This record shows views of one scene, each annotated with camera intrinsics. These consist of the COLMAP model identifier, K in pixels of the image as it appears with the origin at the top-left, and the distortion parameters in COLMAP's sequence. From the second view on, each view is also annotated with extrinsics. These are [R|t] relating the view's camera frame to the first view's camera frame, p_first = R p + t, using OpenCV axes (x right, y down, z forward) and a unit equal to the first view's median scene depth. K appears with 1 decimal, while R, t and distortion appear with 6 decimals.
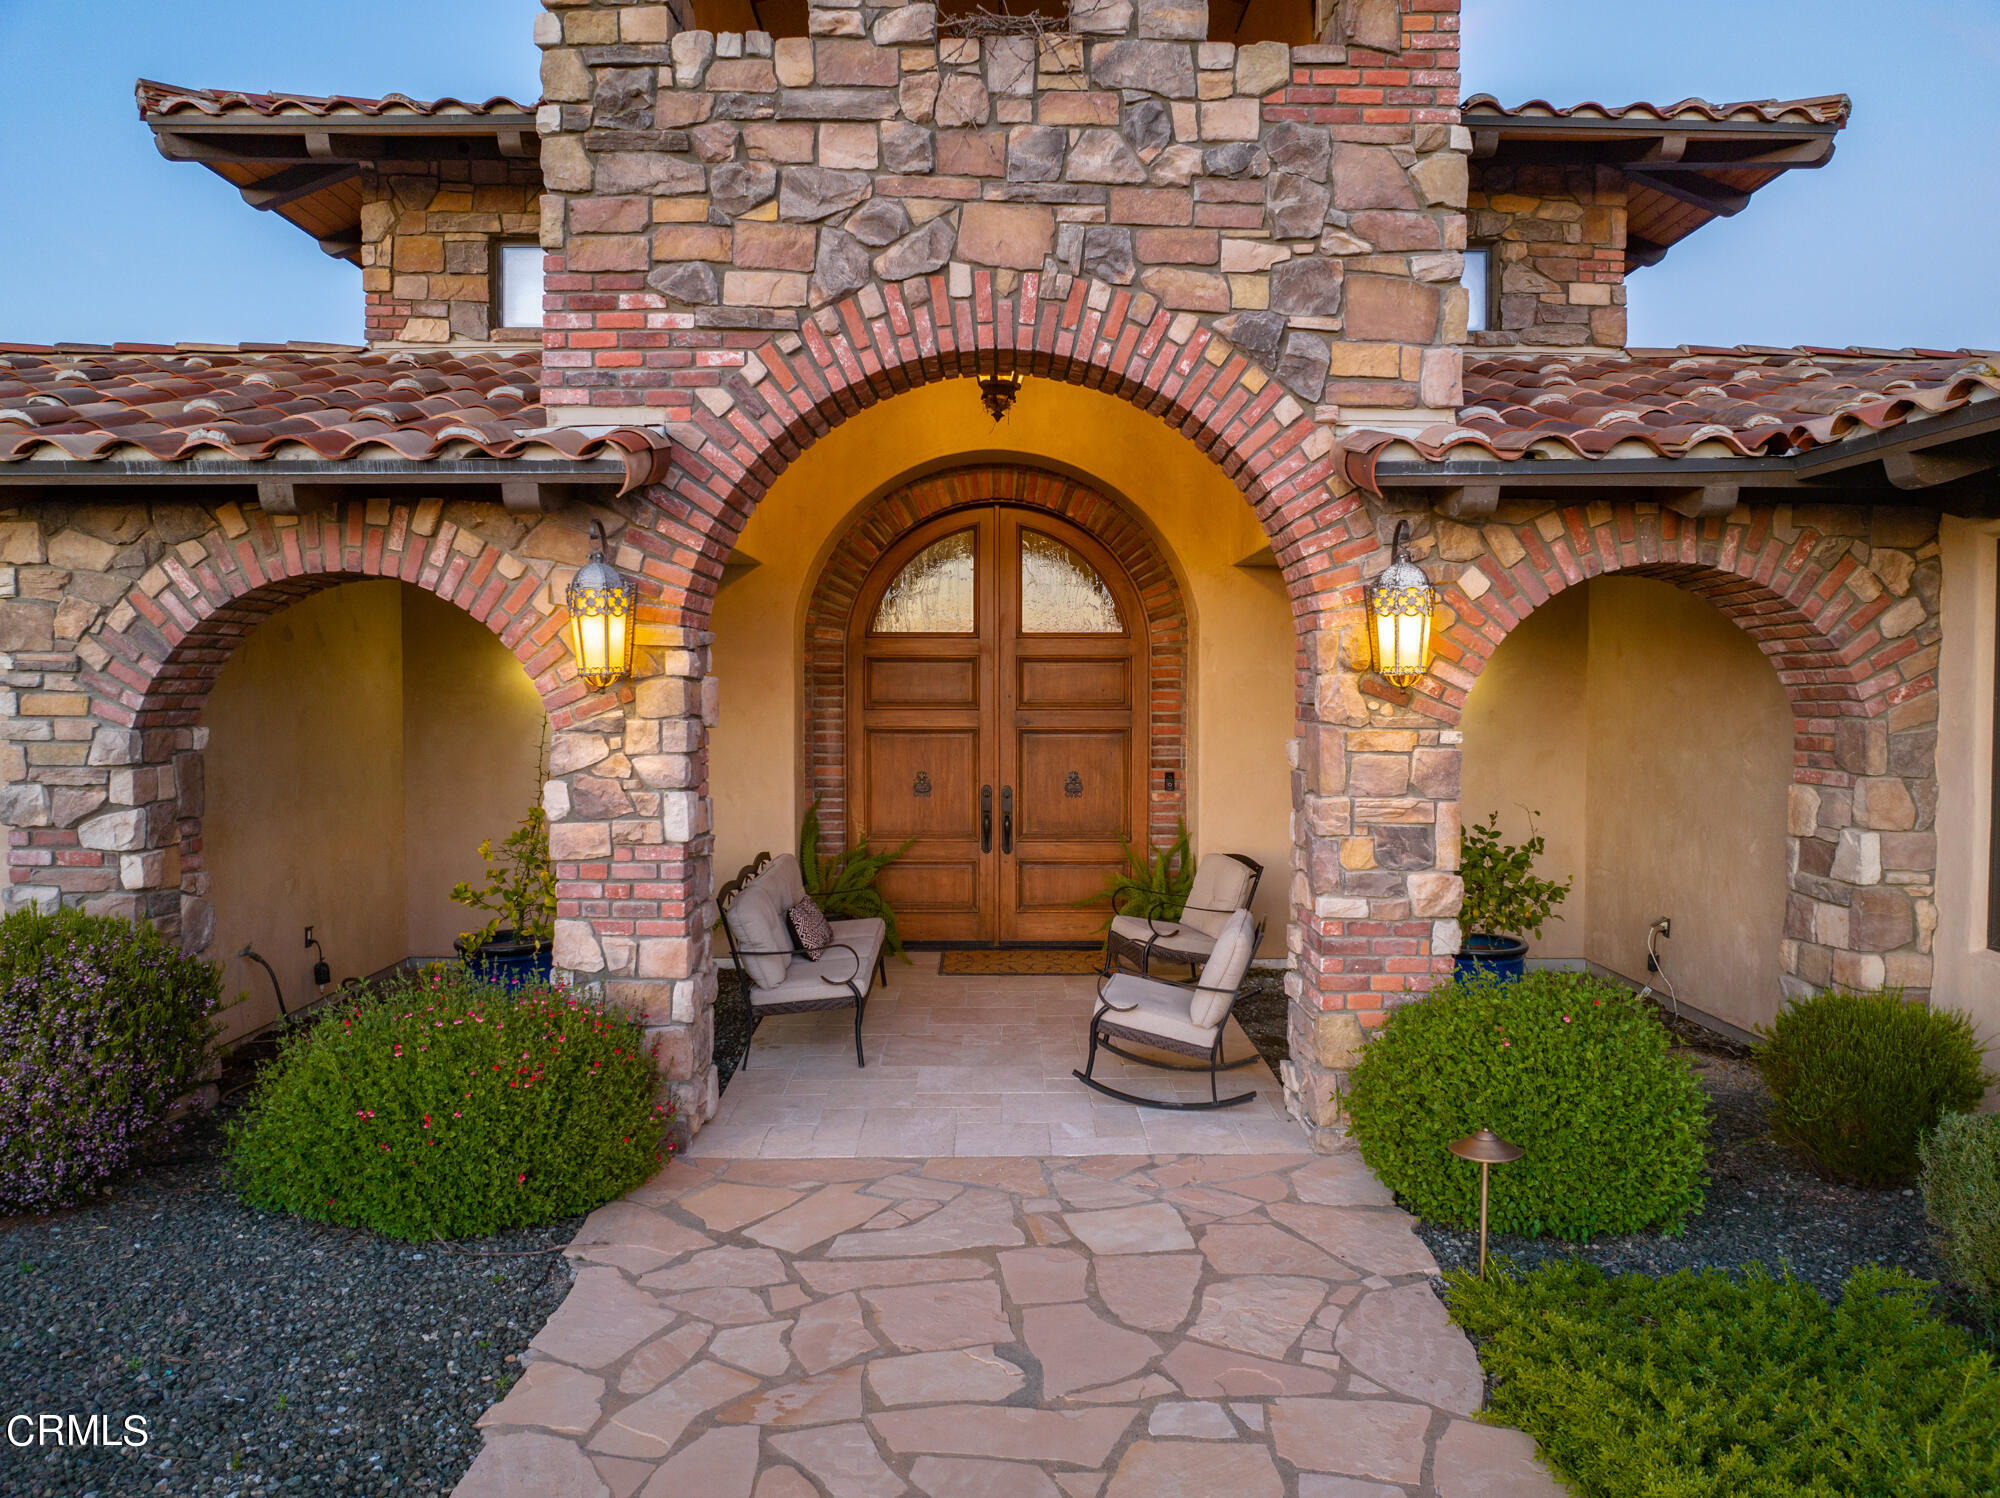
lens RADIAL K [[1378.2, 0, 995.2], [0, 1378.2, 742.8], [0, 0, 1]] dist [-0.027594, 0.003464]
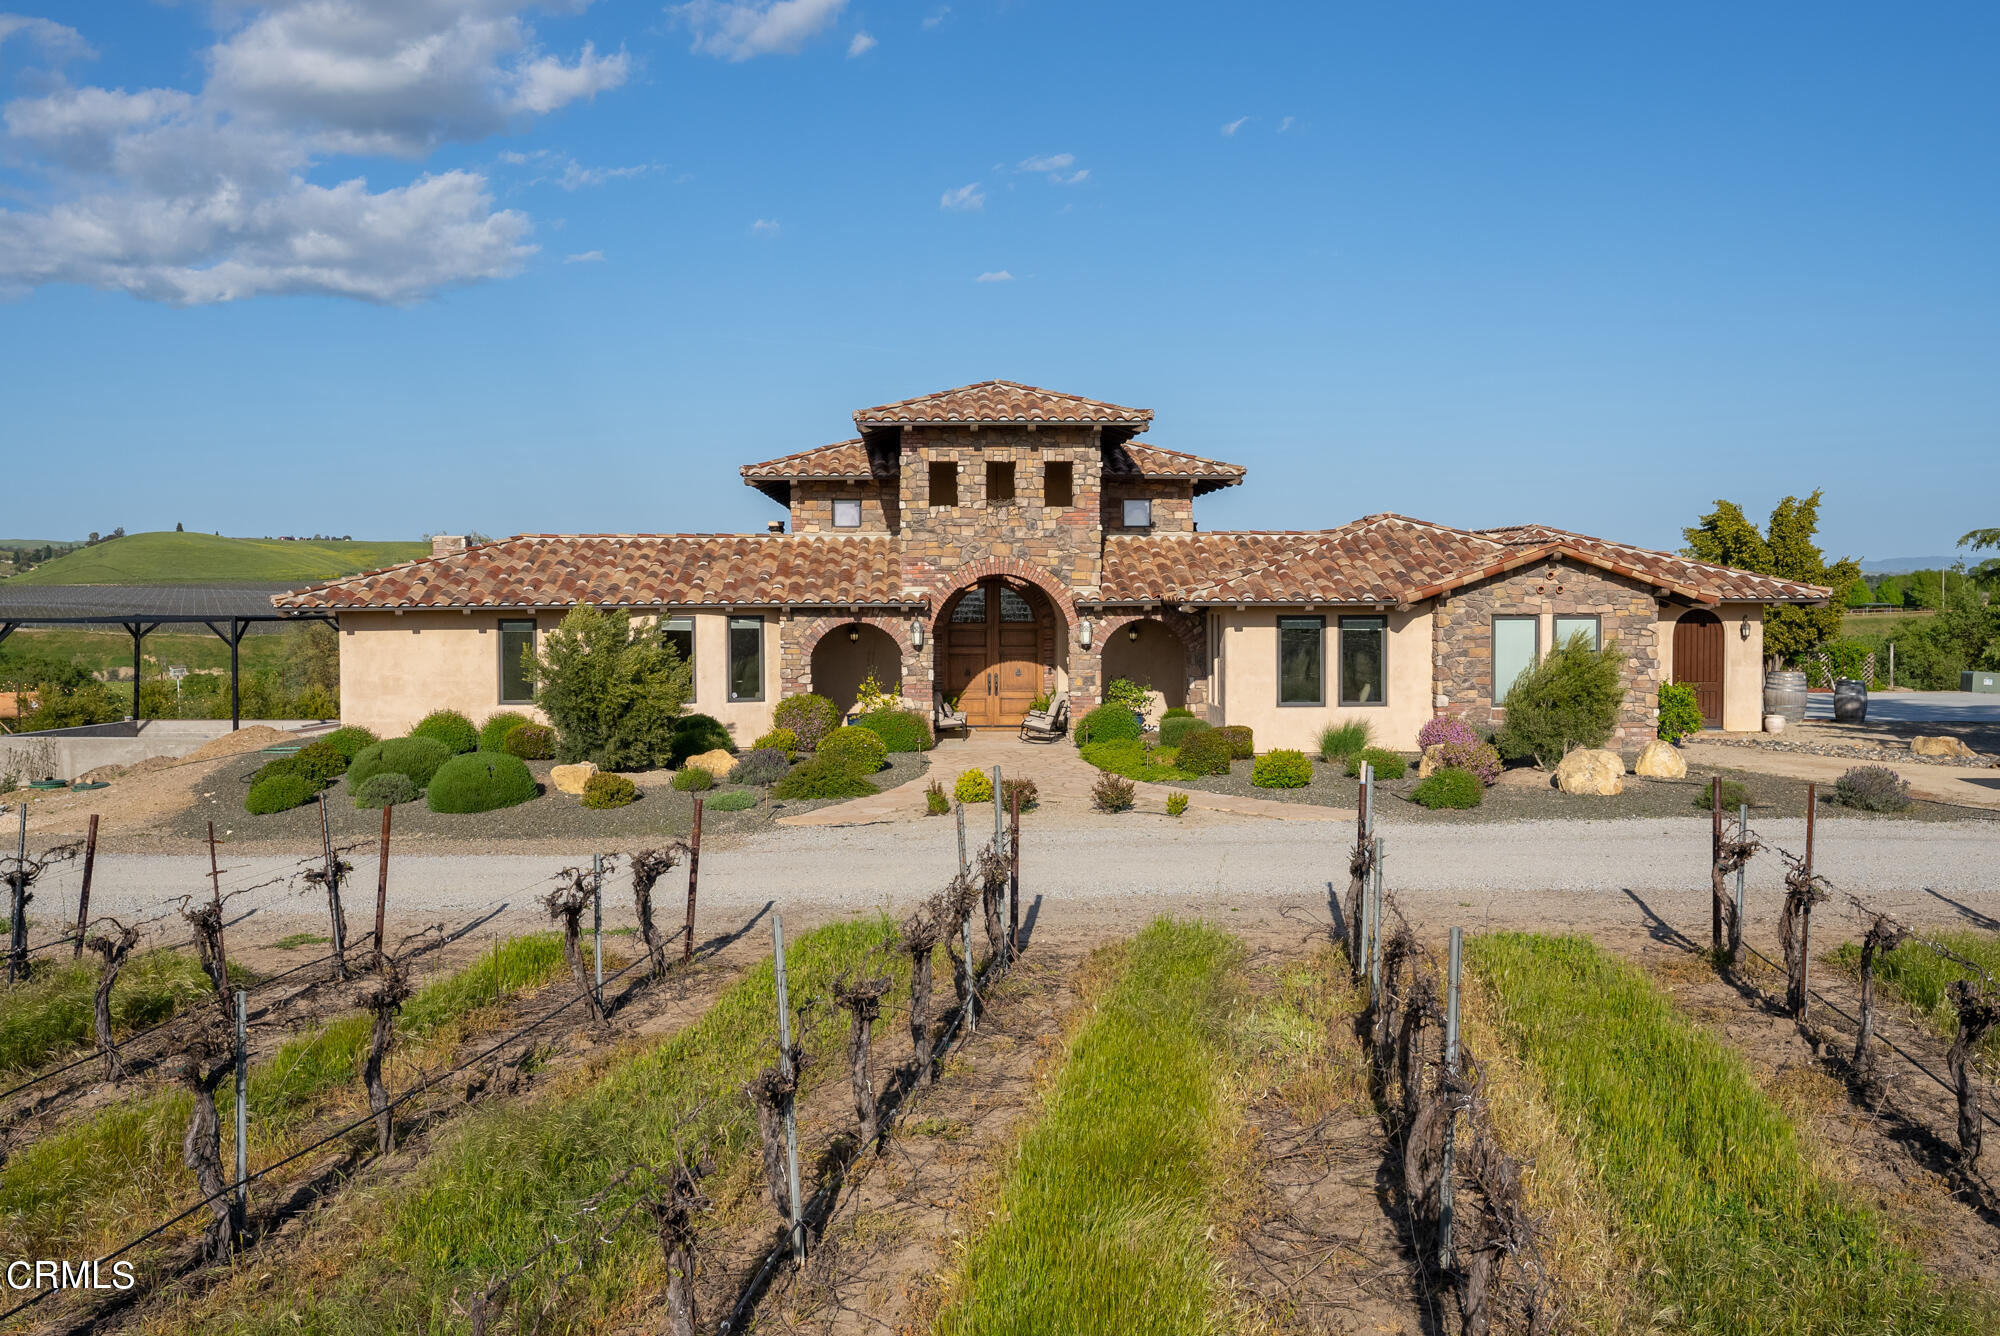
lens RADIAL K [[1974.3, 0, 994.9], [0, 1974.3, 666.6], [0, 0, 1]] dist [0.007073, 0.000000]
pose [[0.999289, -0.006279, 0.037179, -0.265486], [0.006056, 0.999963, 0.006108, -0.013826], [-0.037216, -0.005878, 0.999290, -5.675544]]
